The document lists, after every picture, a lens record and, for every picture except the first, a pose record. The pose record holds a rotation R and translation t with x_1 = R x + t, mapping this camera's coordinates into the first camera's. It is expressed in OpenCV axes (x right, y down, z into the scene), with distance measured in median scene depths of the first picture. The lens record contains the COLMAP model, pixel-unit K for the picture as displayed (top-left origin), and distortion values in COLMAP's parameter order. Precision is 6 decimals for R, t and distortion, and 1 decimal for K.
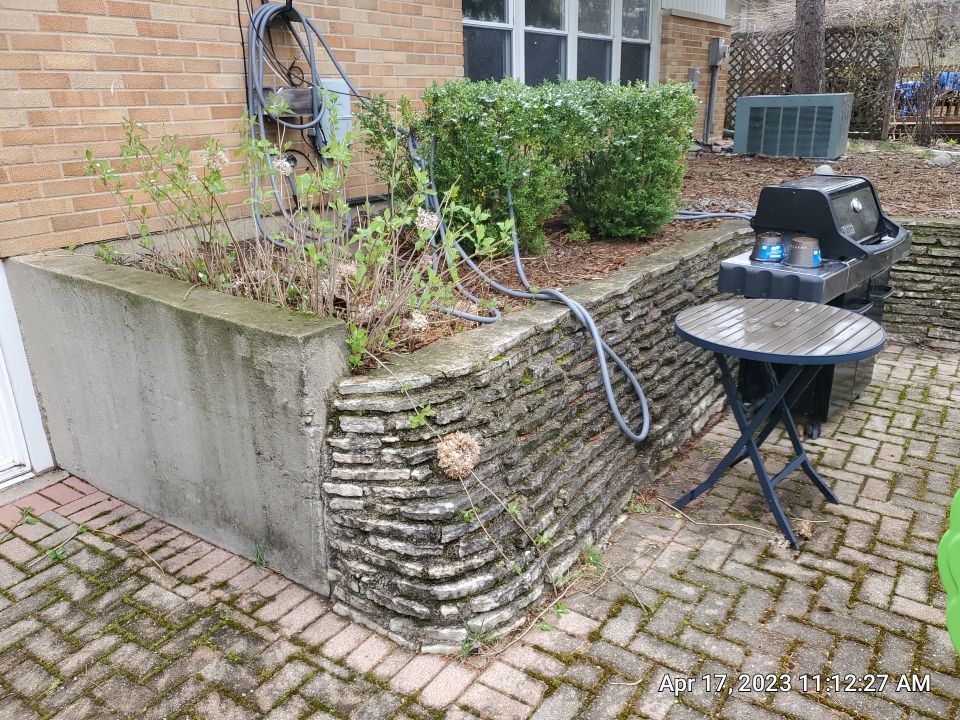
lens RADIAL K [[744.3, 0, 483.2], [0, 744.3, 377.5], [0, 0, 1]] dist [0.019455, -0.004987]
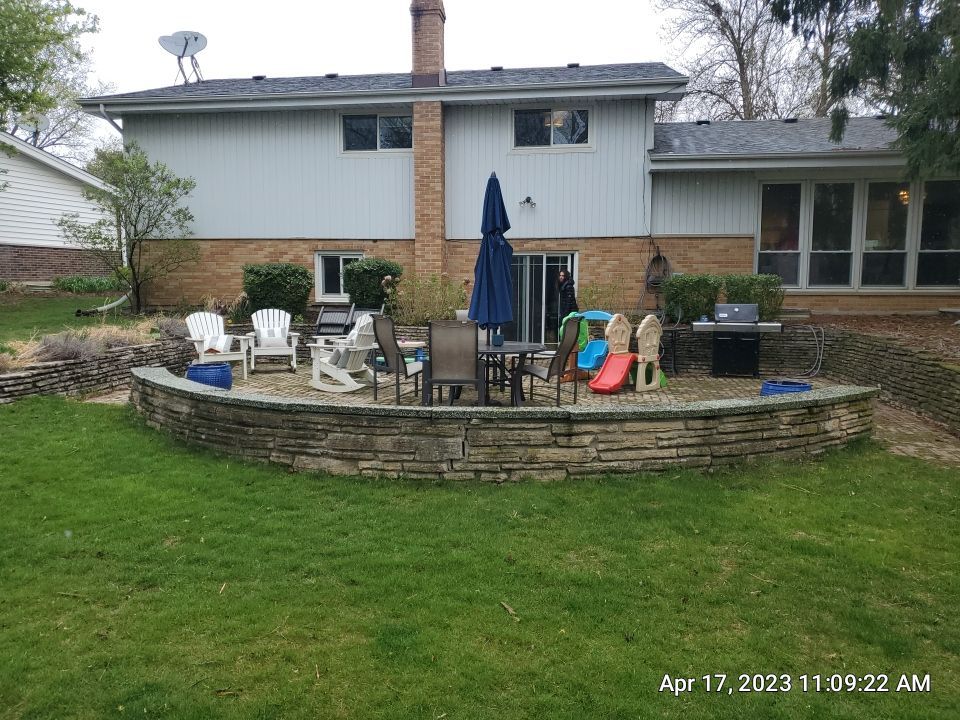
lens RADIAL K [[744.3, 0, 478.1], [0, 744.3, 356.1], [0, 0, 1]] dist [0.019455, -0.004987]
pose [[0.435854, 0.113719, -0.892804, 3.329955], [-0.329336, 0.943339, -0.040622, 0.527471], [0.837597, 0.311738, 0.448609, -1.559538]]
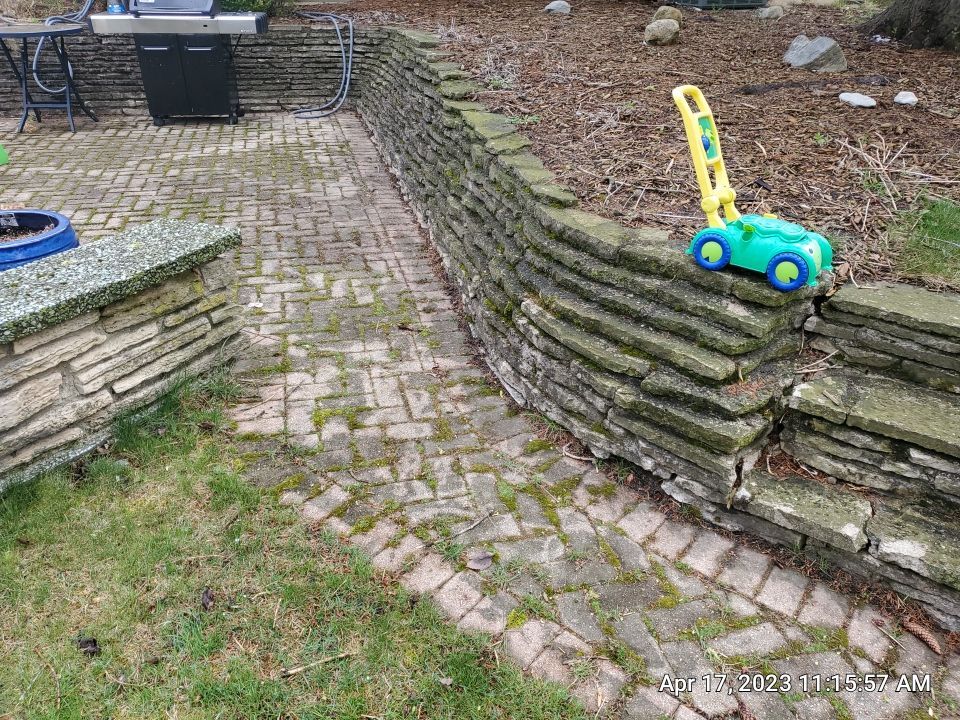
lens RADIAL K [[744.3, 0, 461.9], [0, 744.3, 358.4], [0, 0, 1]] dist [0.019455, -0.004987]
pose [[0.740359, 0.347461, -0.575446, 2.549376], [-0.260297, 0.937451, 0.231150, -0.007534], [0.619769, -0.021347, 0.784494, 0.034348]]
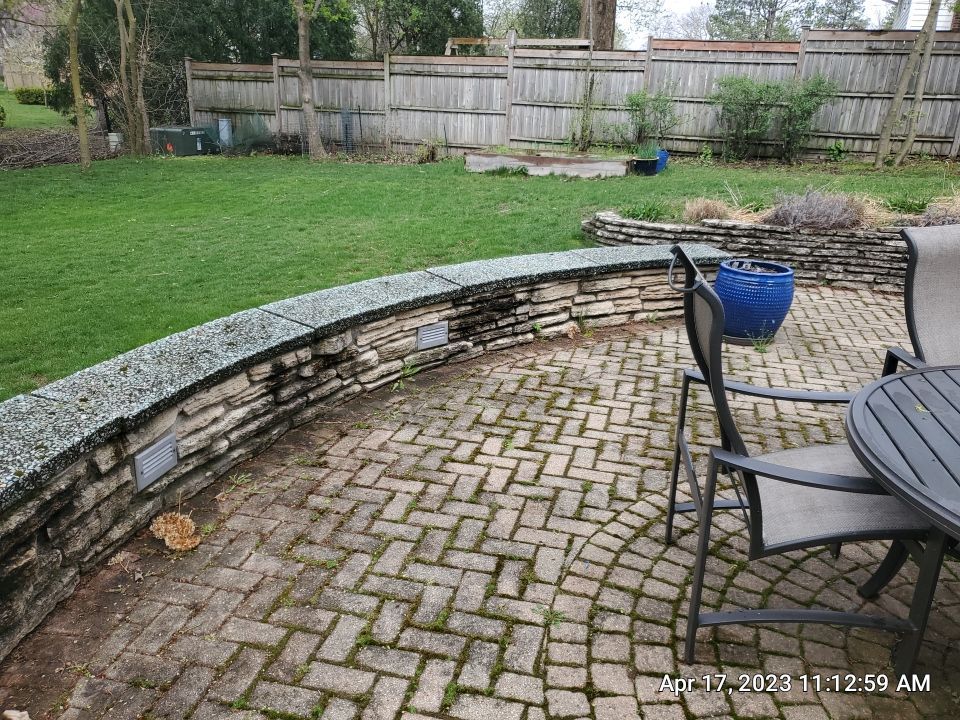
lens RADIAL K [[744.3, 0, 495.3], [0, 744.3, 367.7], [0, 0, 1]] dist [0.019455, -0.004987]
pose [[-0.937131, 0.108269, -0.331758, 1.459174], [-0.137427, 0.759347, 0.636008, 0.020991], [0.320780, 0.641615, -0.696728, -0.095160]]
